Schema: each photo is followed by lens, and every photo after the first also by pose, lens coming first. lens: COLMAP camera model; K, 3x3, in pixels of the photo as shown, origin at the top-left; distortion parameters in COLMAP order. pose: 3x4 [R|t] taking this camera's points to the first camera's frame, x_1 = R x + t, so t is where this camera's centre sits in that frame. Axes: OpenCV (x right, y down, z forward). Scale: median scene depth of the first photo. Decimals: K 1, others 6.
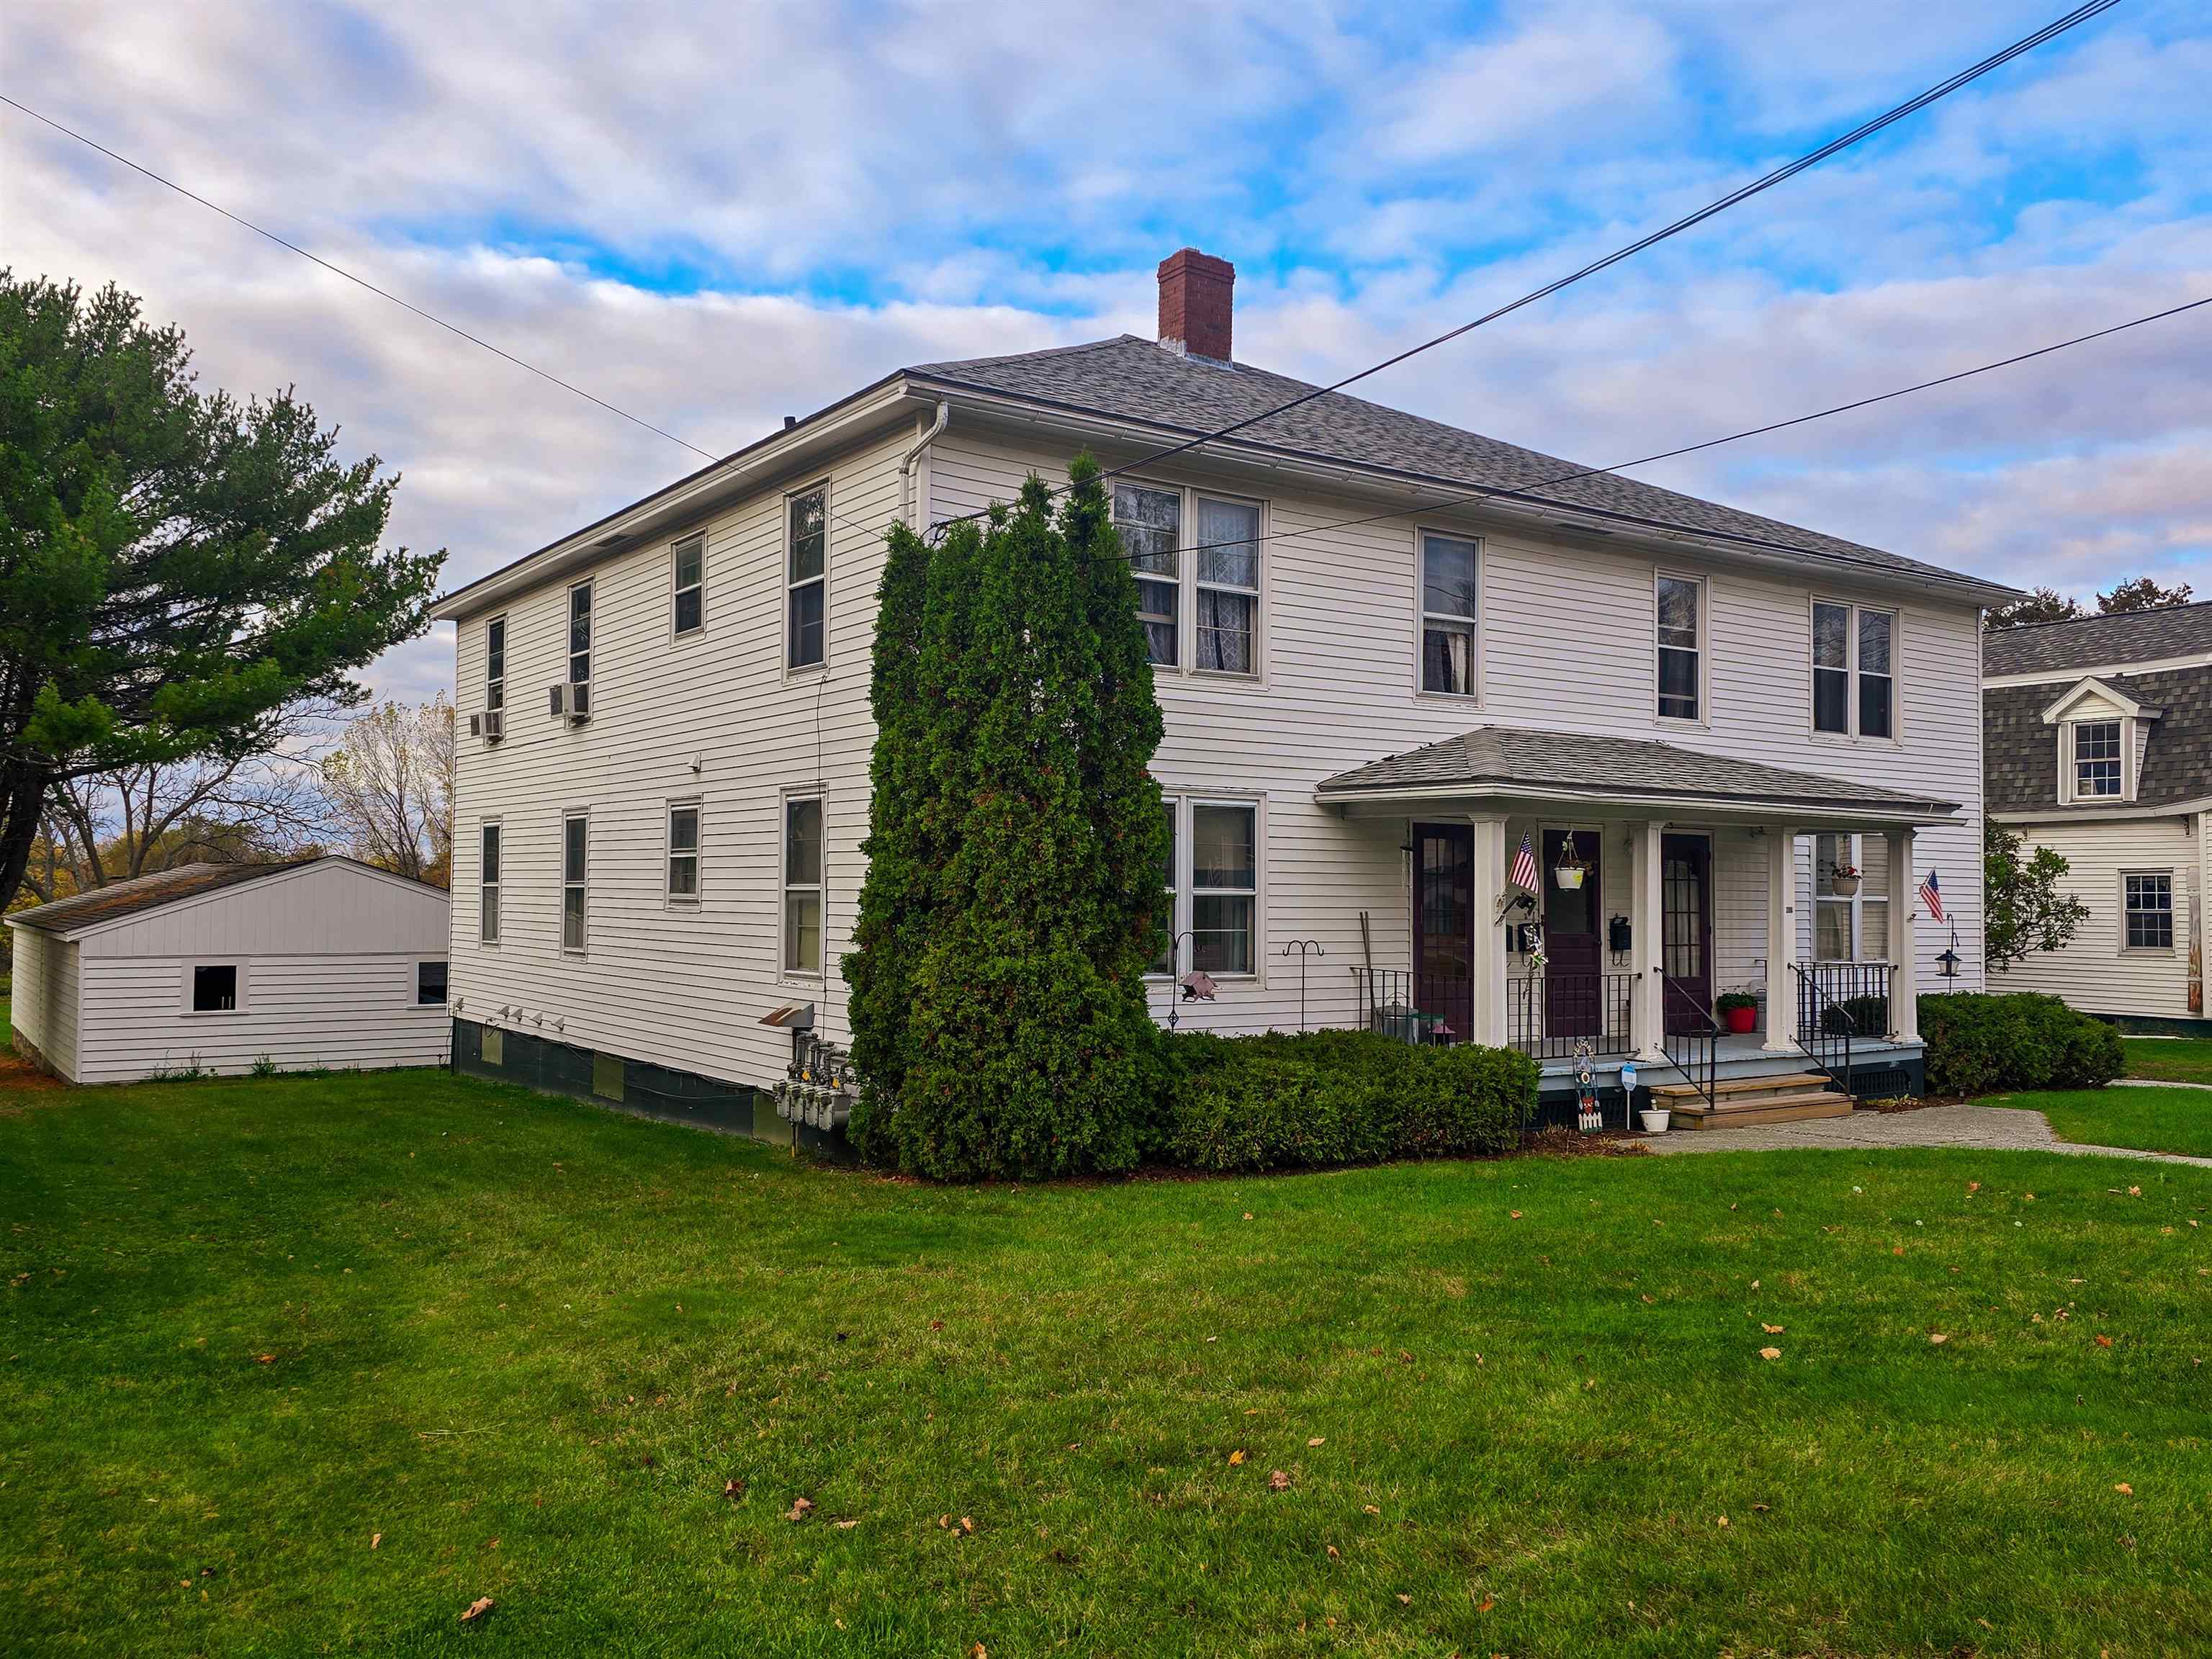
lens RADIAL K [[1743.4, 0, 1120.0], [0, 1743.4, 813.6], [0, 0, 1]] dist [0.100121, -0.113239]
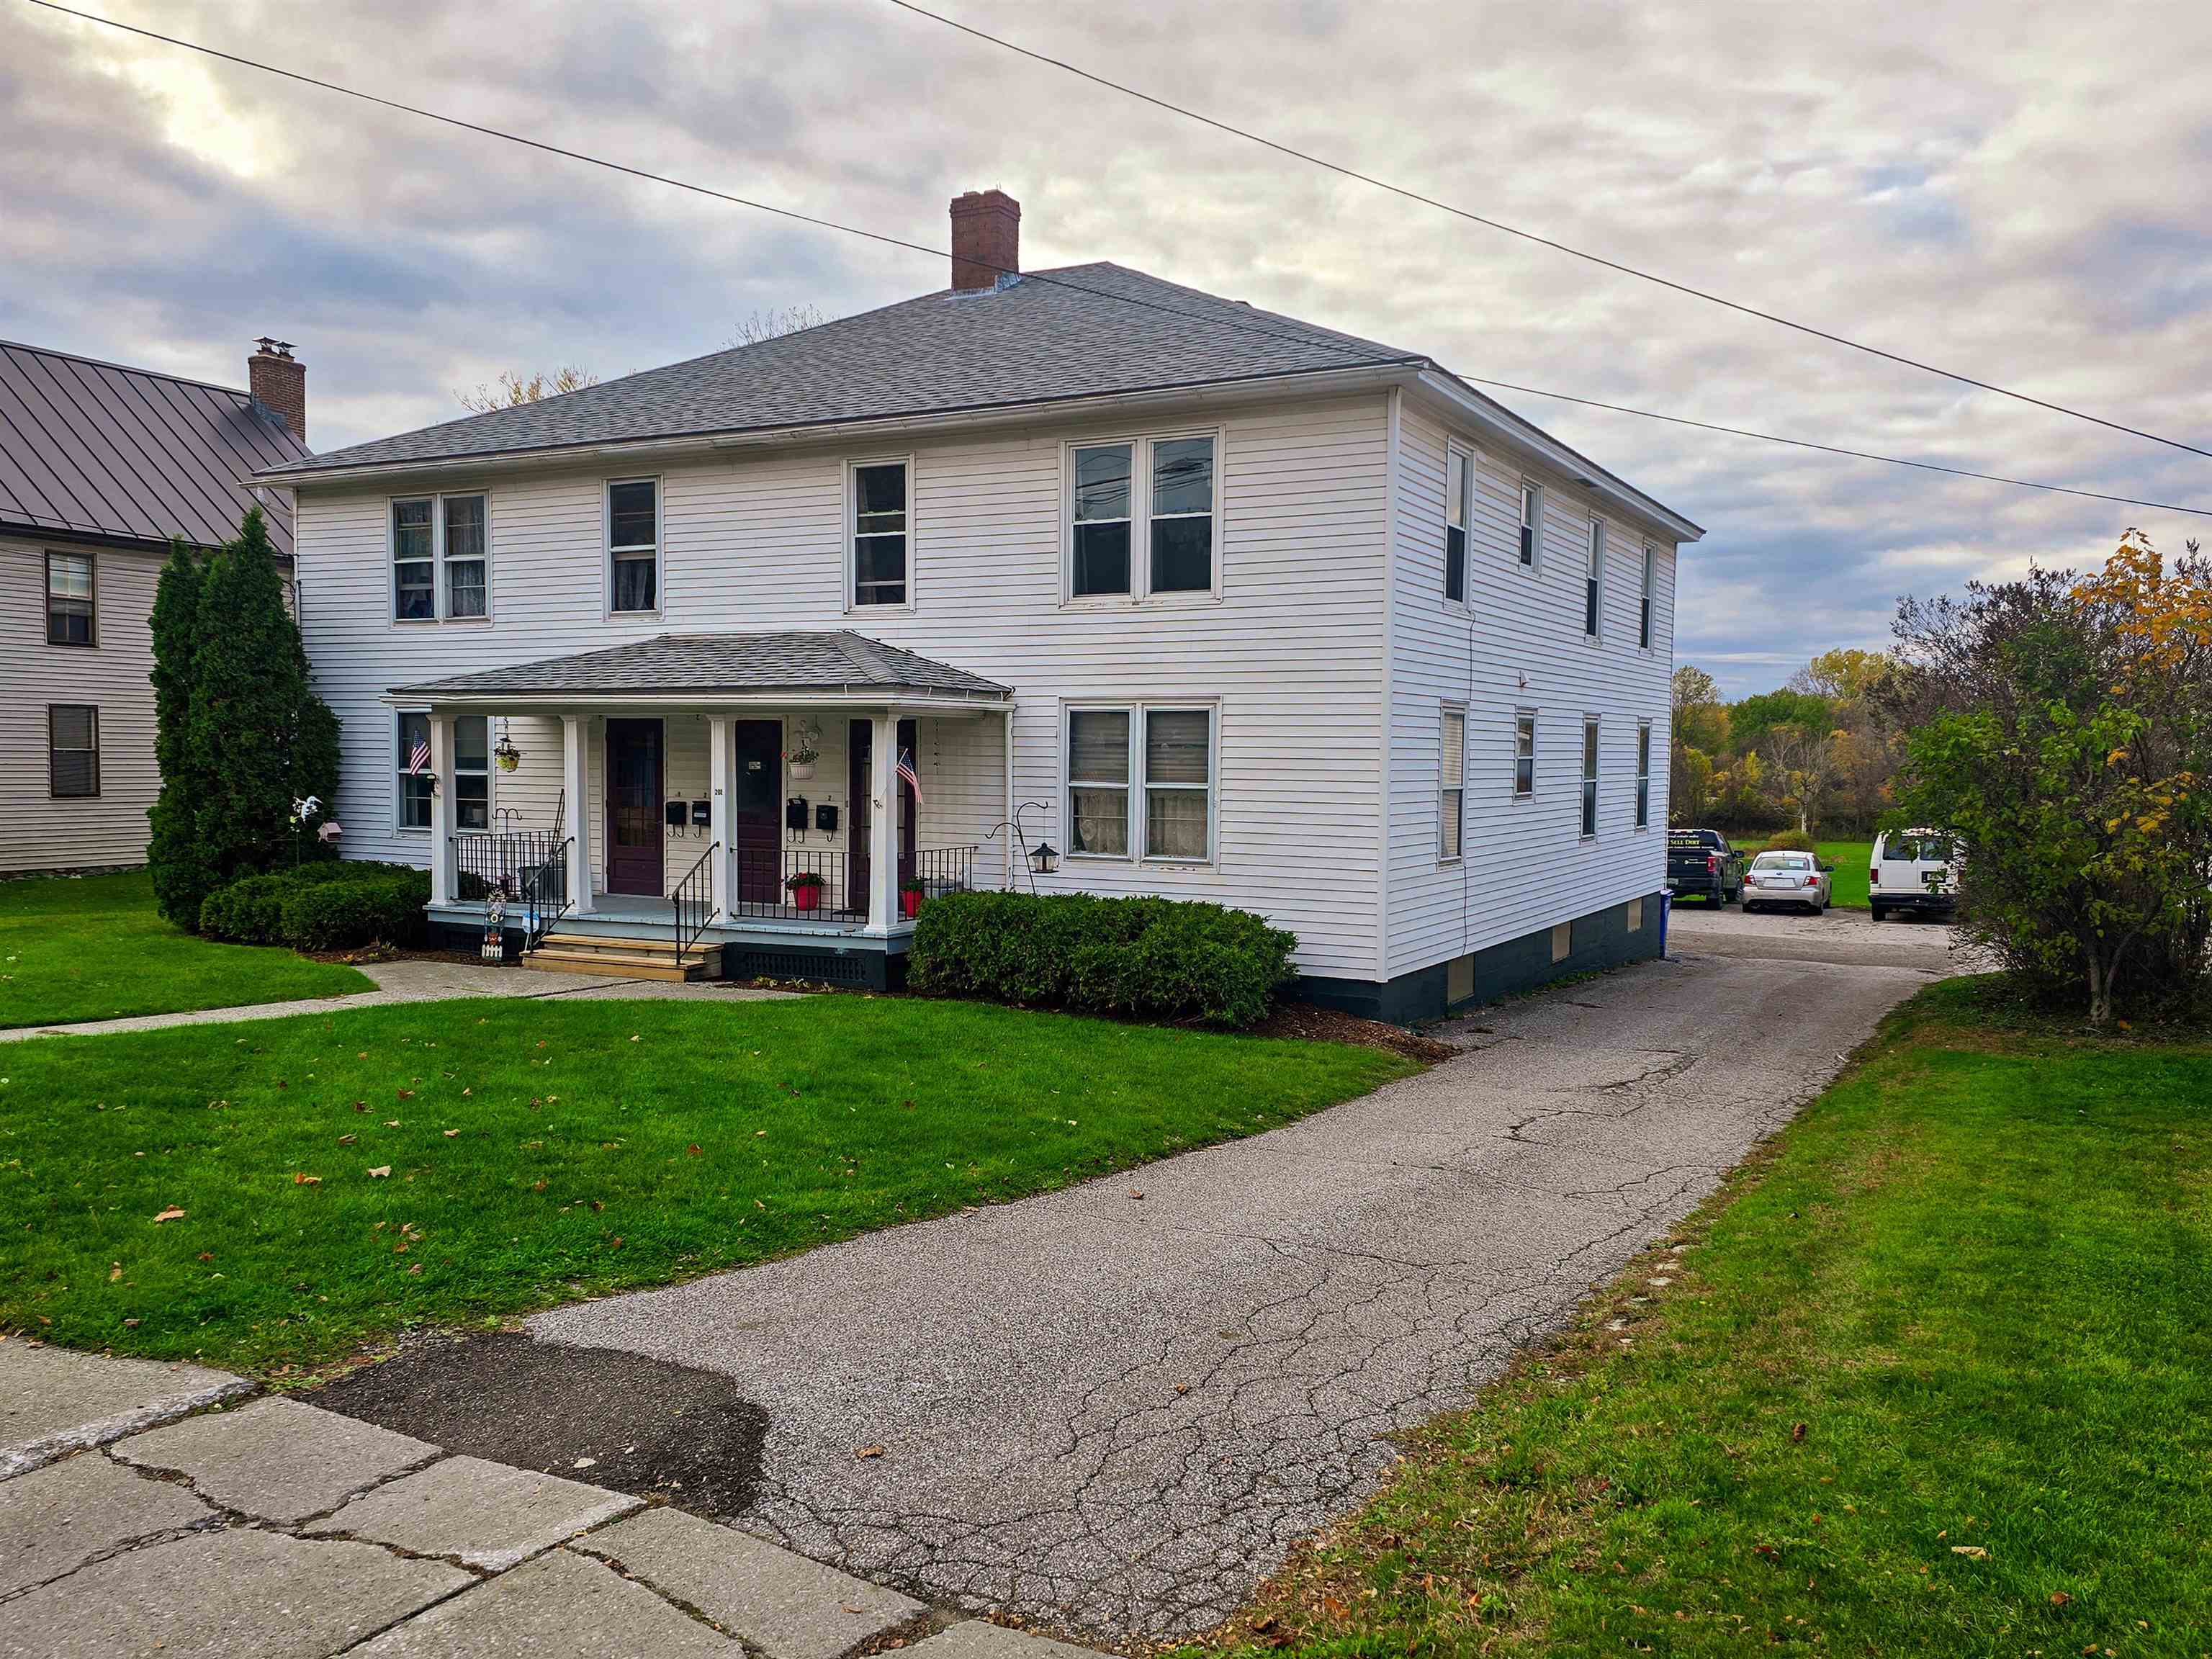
lens RADIAL K [[1743.1, 0, 1099.2], [0, 1743.1, 831.0], [0, 0, 1]] dist [0.133932, -0.216827]
pose [[0.440488, 0.034590, -0.897092, 1.291233], [0.035901, 0.997779, 0.056100, 0.024332], [0.897040, -0.056918, 0.438268, 0.668420]]
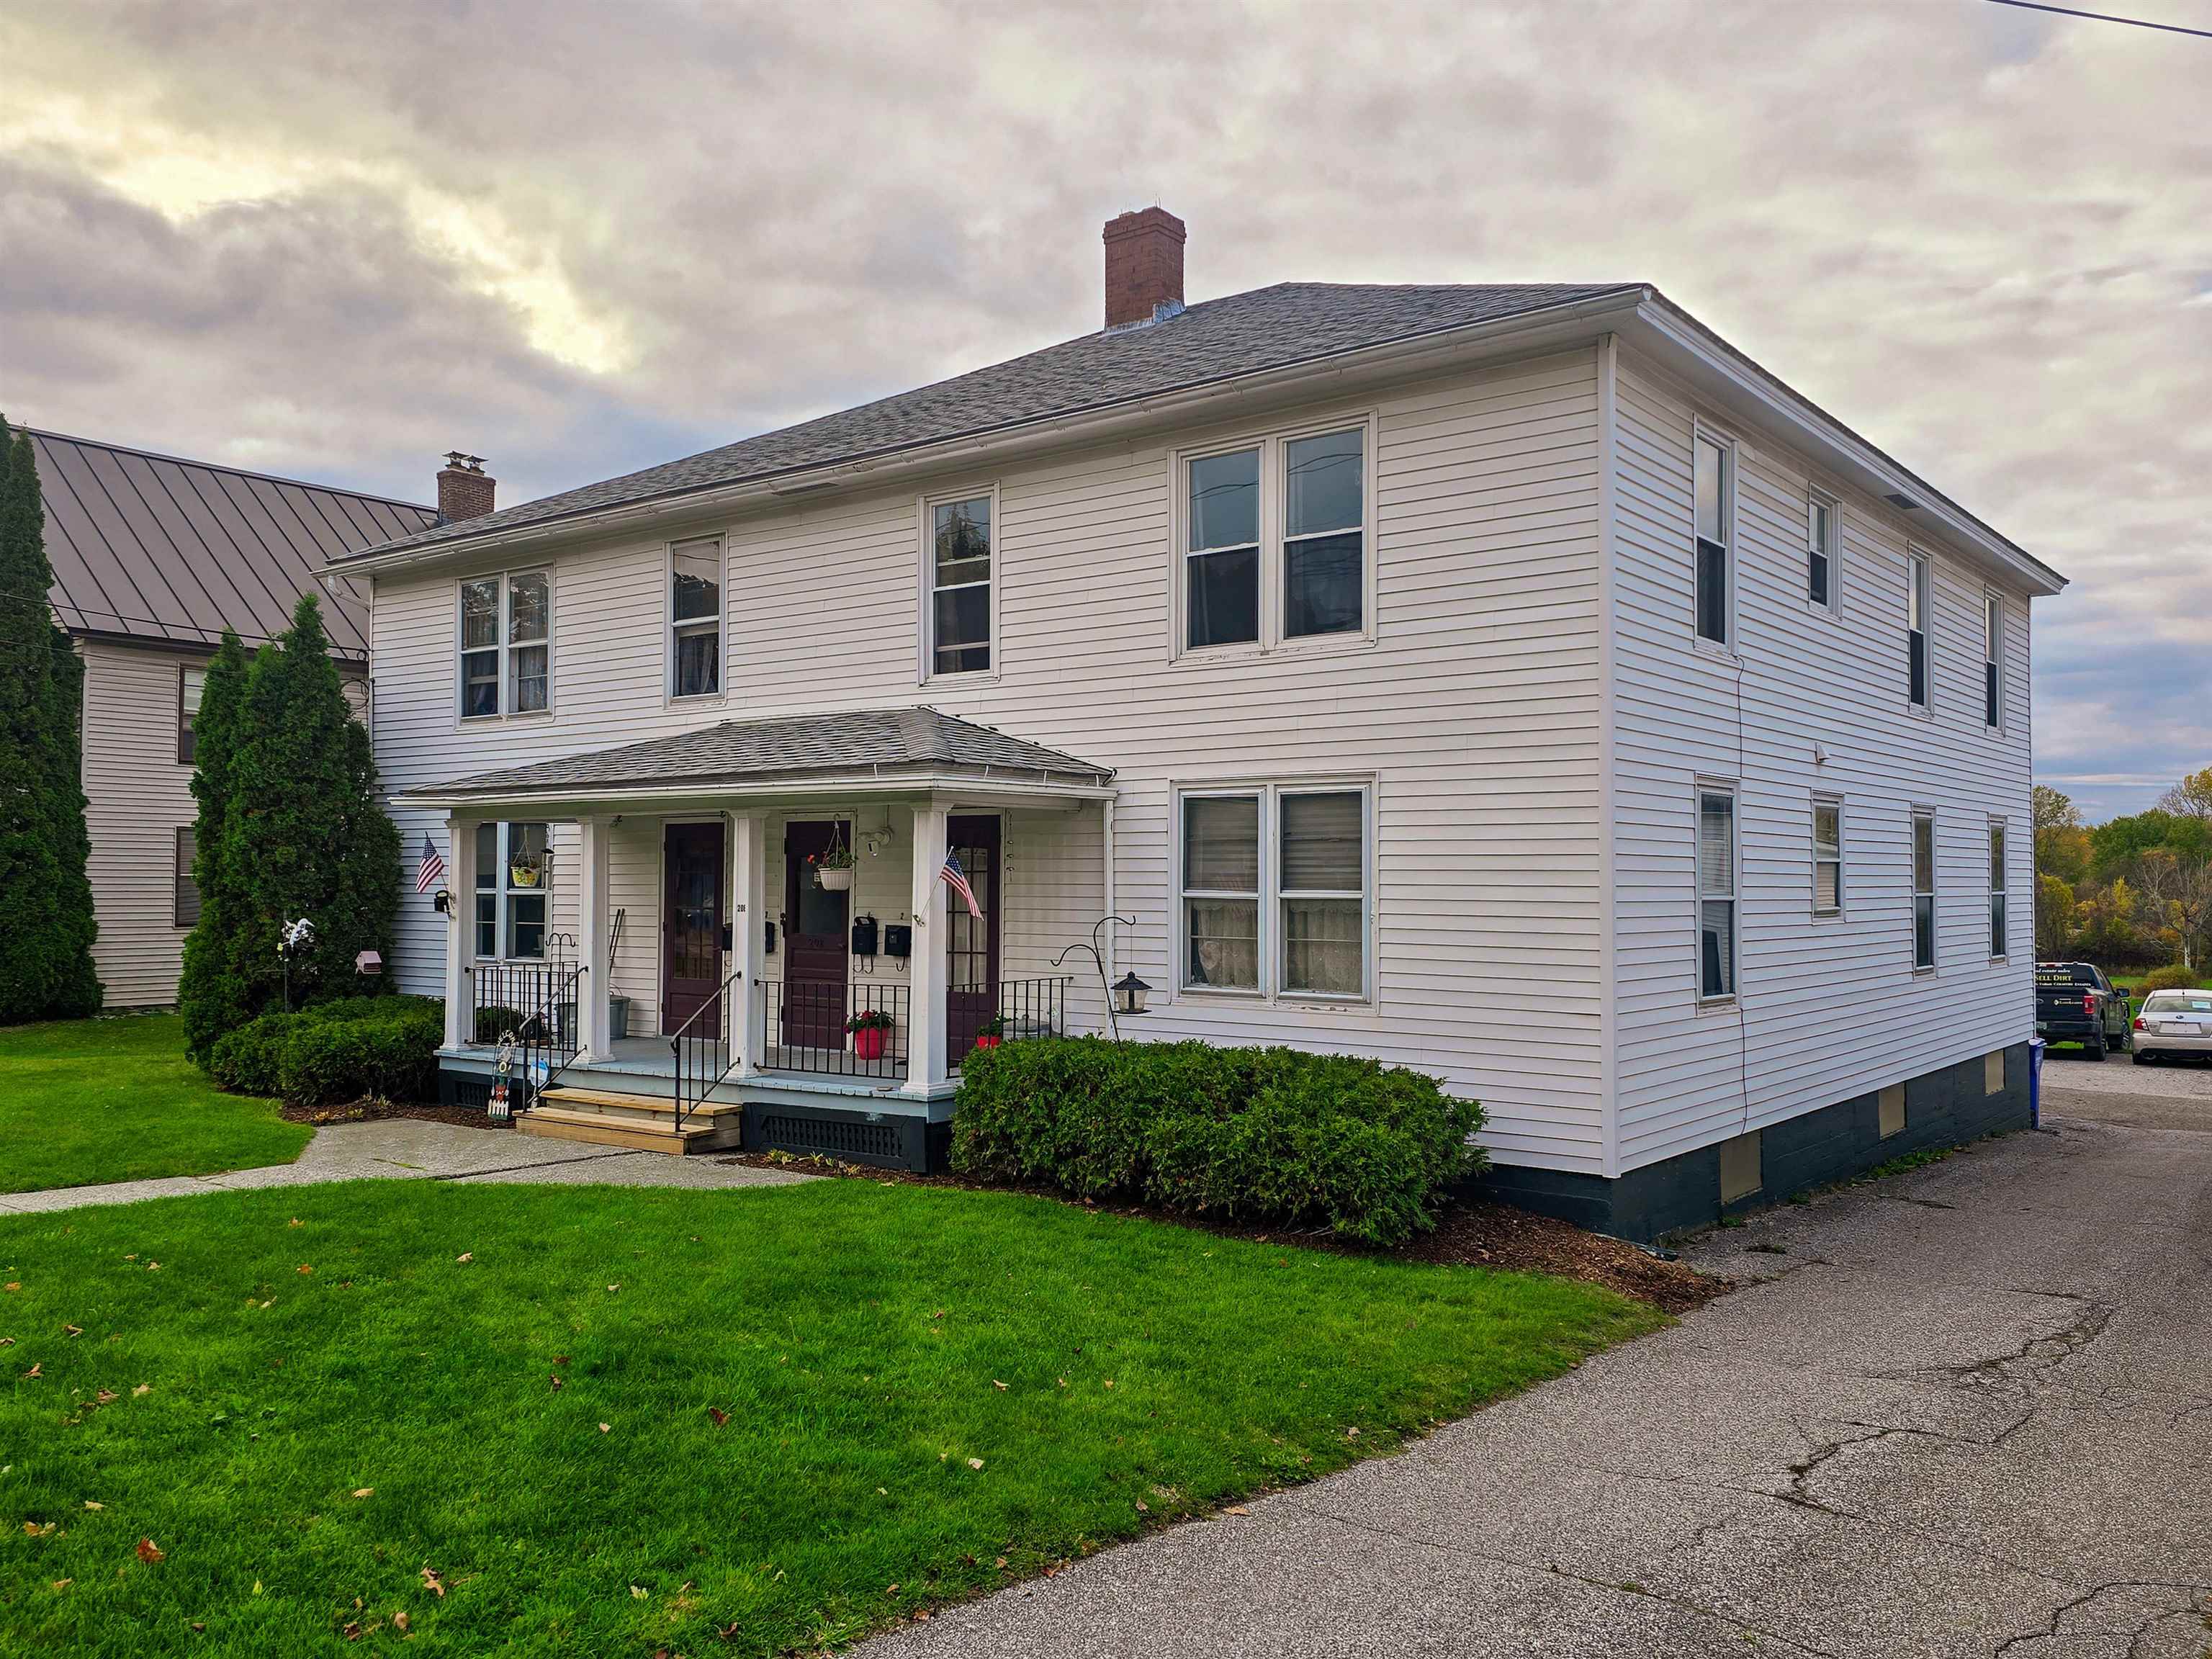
lens RADIAL K [[1743.4, 0, 1120.0], [0, 1743.4, 813.6], [0, 0, 1]] dist [0.100121, -0.113239]
pose [[0.294387, -0.047387, -0.954511, 1.107509], [0.044015, 0.998382, -0.035990, 0.043025], [0.954672, -0.031418, 0.295997, 0.836468]]
